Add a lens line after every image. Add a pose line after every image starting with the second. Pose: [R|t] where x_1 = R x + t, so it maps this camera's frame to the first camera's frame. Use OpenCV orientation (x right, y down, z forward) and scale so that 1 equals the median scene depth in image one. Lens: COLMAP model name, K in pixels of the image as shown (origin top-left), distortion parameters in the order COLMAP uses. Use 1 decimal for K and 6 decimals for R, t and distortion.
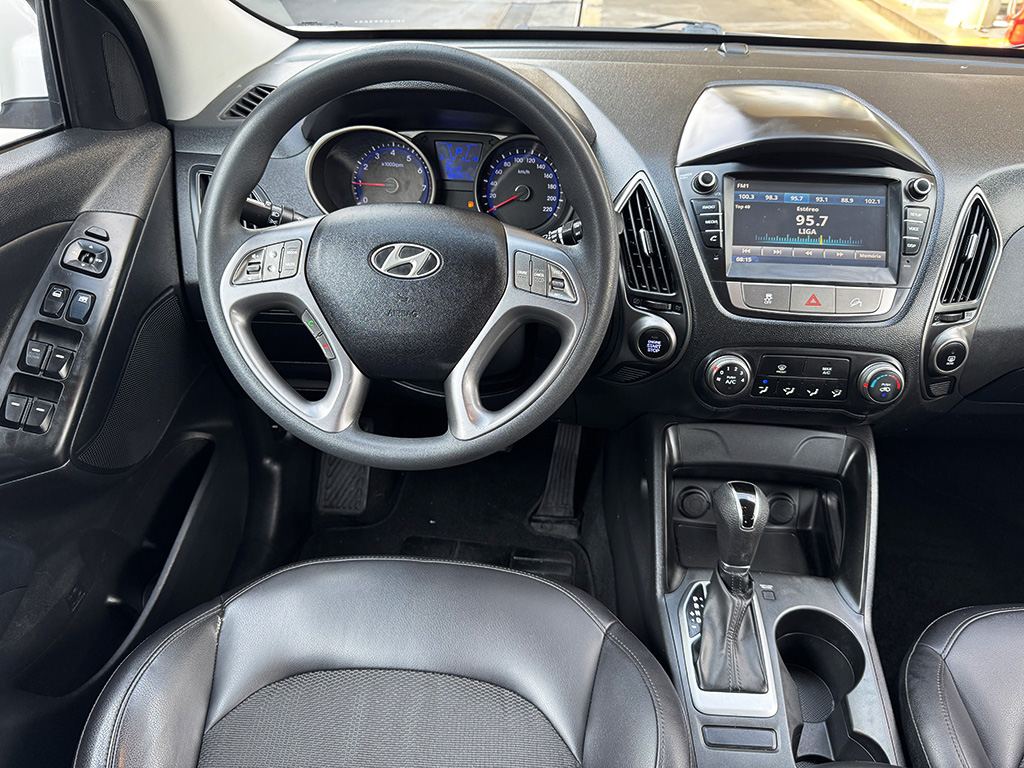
lens RADIAL K [[731.1, 0, 515.7], [0, 731.1, 386.8], [0, 0, 1]] dist [0.079325, -0.153868]
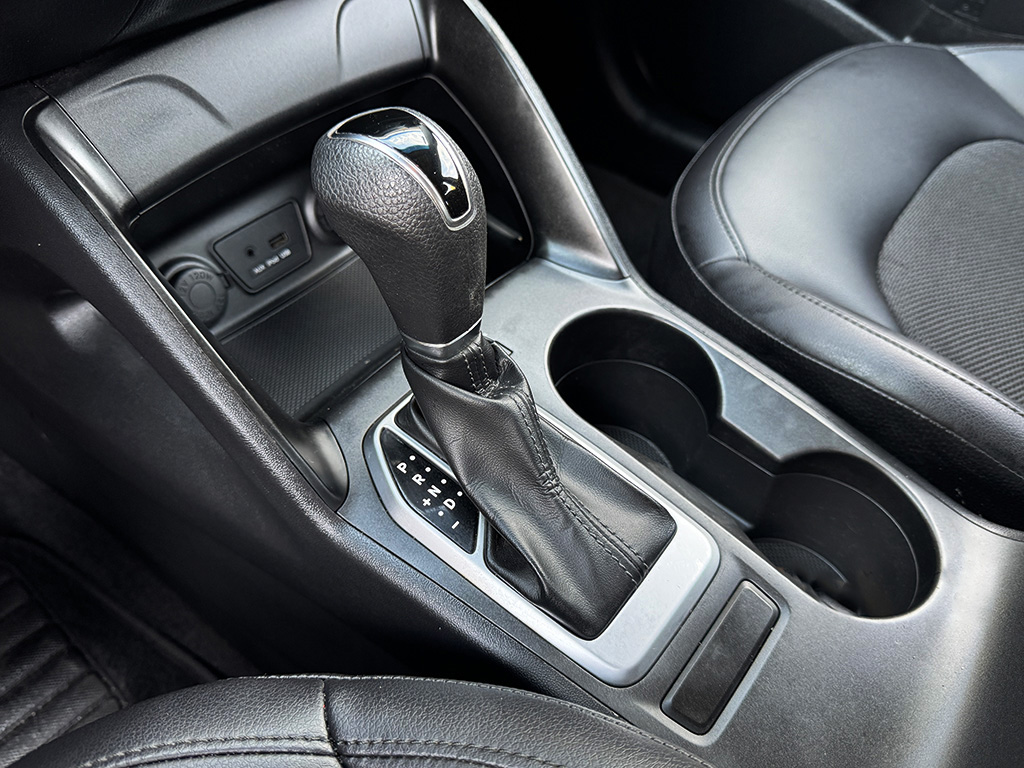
lens RADIAL K [[771.4, 0, 496.7], [0, 771.4, 382.7], [0, 0, 1]] dist [0.047799, -0.000647]
pose [[0.565058, -0.601454, 0.564768, 0.068893], [0.425198, 0.798908, 0.425387, 0.102367], [-0.707048, -0.000230, 0.707166, 0.708340]]
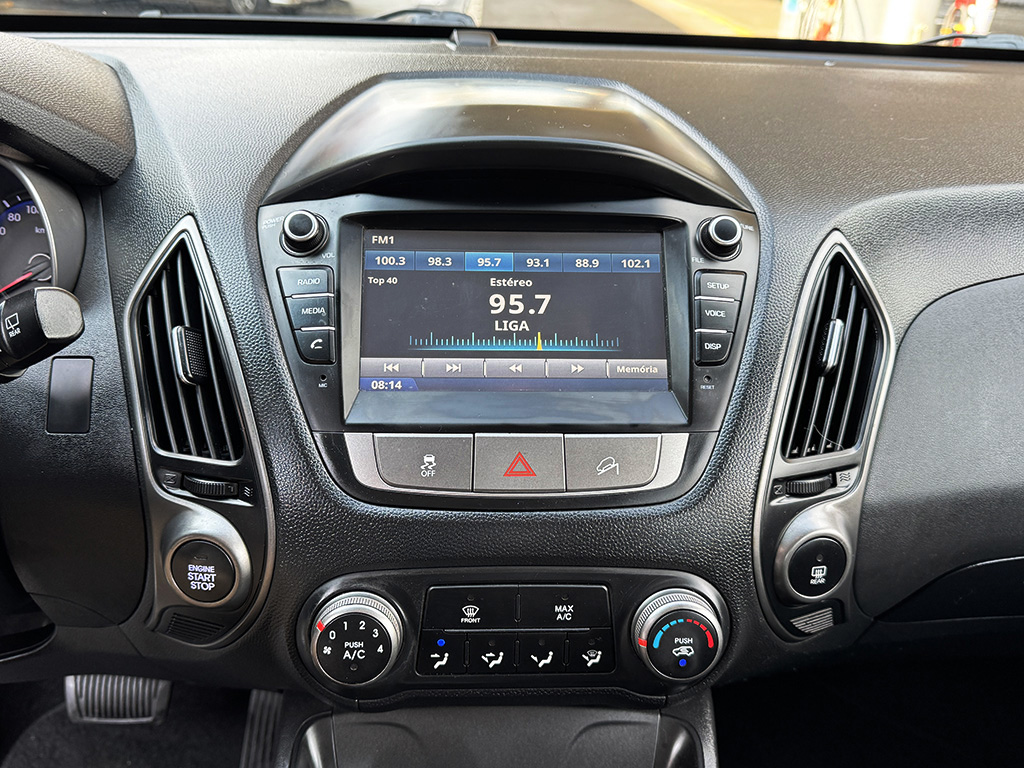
lens RADIAL K [[903.3, 0, 512.0], [0, 903.3, 384.0], [0, 0, 1]] dist [0.157841, -0.262451]
pose [[0.993242, -0.036460, 0.110189, 0.327434], [0.053140, 0.986880, -0.152457, -0.078204], [-0.103184, 0.157282, 0.982148, 0.406262]]
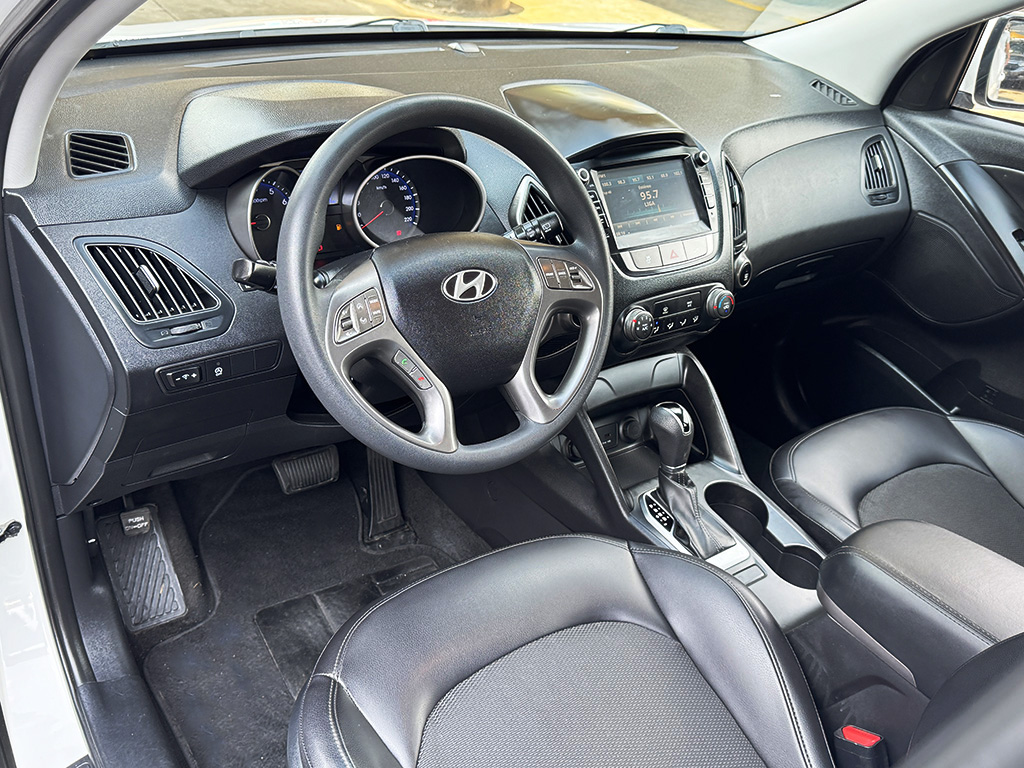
lens RADIAL K [[903.3, 0, 512.0], [0, 903.3, 384.0], [0, 0, 1]] dist [0.157841, -0.262451]
pose [[0.772421, -0.268968, 0.575344, -0.800801], [0.272856, 0.958571, 0.081803, -0.104096], [-0.573511, 0.093800, 0.813810, -0.134756]]
